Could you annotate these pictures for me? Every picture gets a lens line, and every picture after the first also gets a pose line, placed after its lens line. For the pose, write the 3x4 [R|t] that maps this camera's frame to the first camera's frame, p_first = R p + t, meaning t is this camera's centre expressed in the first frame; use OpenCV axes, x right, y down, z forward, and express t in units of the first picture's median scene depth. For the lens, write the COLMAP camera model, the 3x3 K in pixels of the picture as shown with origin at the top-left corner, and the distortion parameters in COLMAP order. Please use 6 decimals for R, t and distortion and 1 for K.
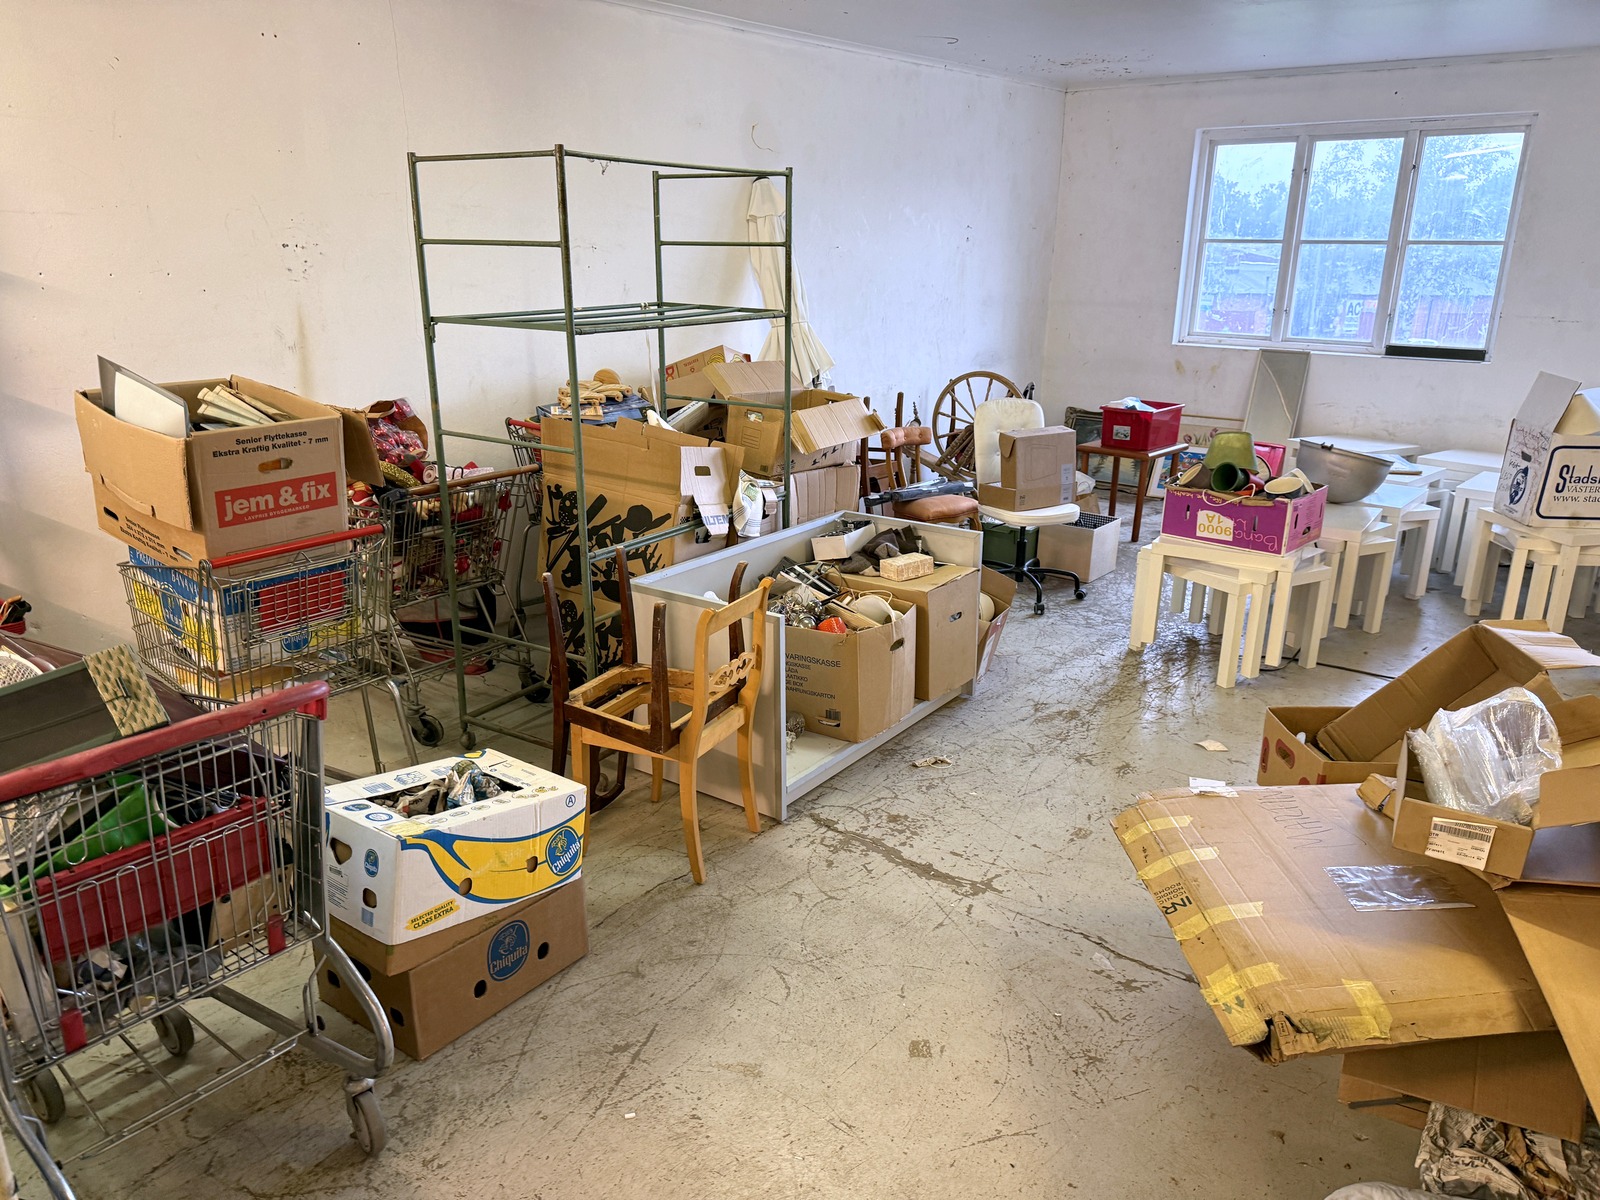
lens RADIAL K [[1138.6, 0, 788.4], [0, 1138.6, 605.8], [0, 0, 1]] dist [0.065767, -0.080050]
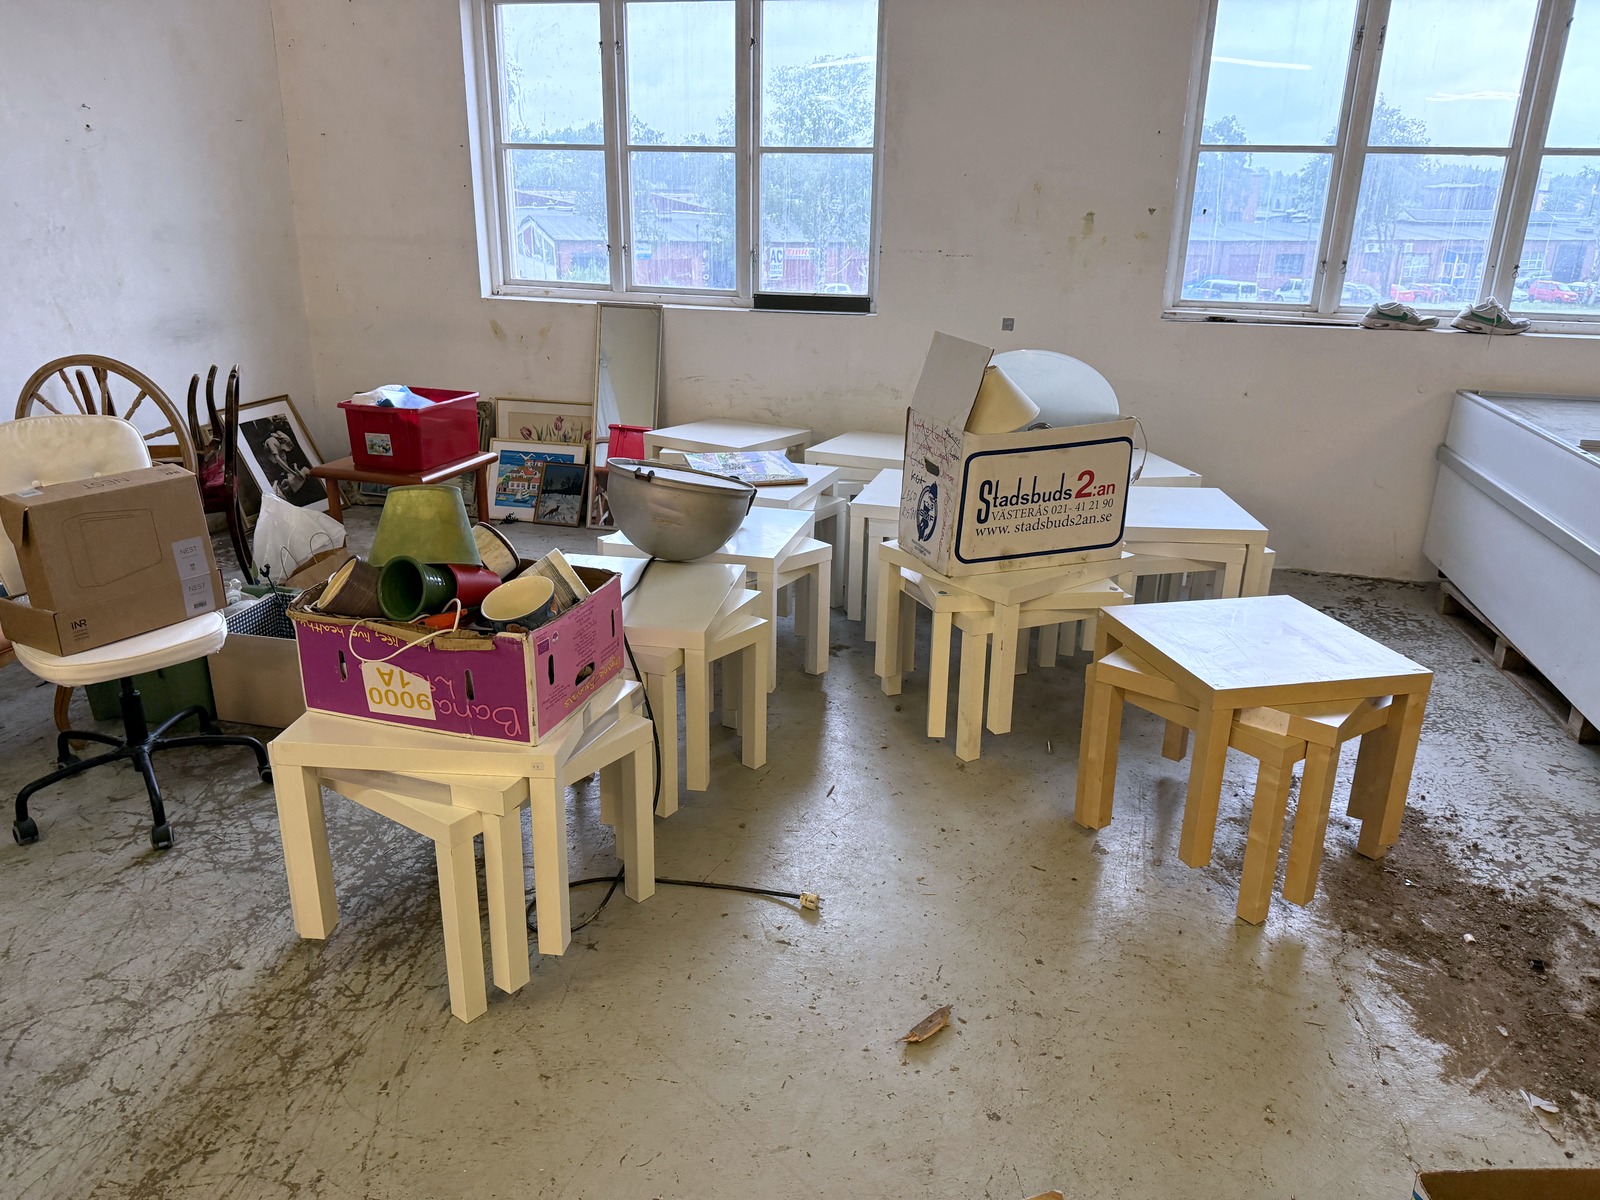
lens RADIAL K [[1138.6, 0, 802.9], [0, 1138.6, 600.5], [0, 0, 1]] dist [0.065767, -0.080050]
pose [[0.895639, -0.139497, 0.422341, 0.182871], [0.124051, 0.990210, 0.063993, -0.065040], [-0.427133, -0.004923, 0.904175, 0.281310]]
